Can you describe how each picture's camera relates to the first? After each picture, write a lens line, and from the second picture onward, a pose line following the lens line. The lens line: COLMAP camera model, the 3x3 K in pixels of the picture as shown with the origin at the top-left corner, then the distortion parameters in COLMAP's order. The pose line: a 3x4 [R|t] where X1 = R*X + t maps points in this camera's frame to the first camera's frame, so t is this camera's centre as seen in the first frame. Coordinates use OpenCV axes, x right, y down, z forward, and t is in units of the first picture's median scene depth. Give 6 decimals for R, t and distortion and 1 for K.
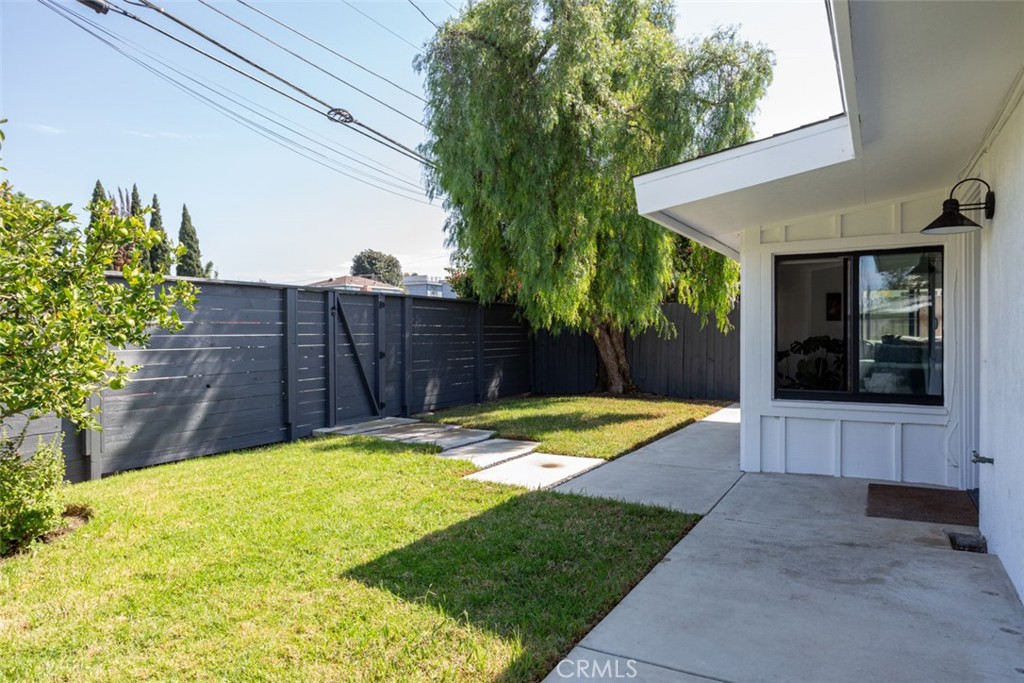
lens RADIAL K [[653.2, 0, 512.0], [0, 653.2, 341.5], [0, 0, 1]] dist [0.007513, 0.001151]
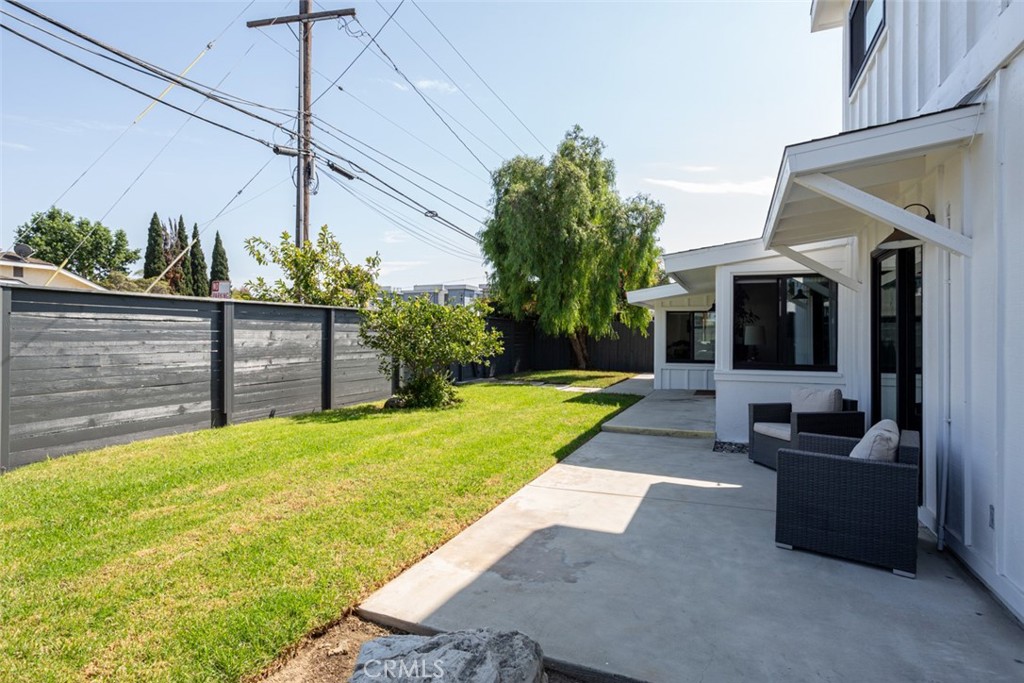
lens RADIAL K [[559.3, 0, 512.0], [0, 559.3, 341.5], [0, 0, 1]] dist [-0.001603, -0.000017]
pose [[0.991872, 0.006332, 0.127079, -0.309401], [-0.006719, 0.999974, 0.002620, -0.002297], [-0.127059, -0.003453, 0.991889, -0.714796]]
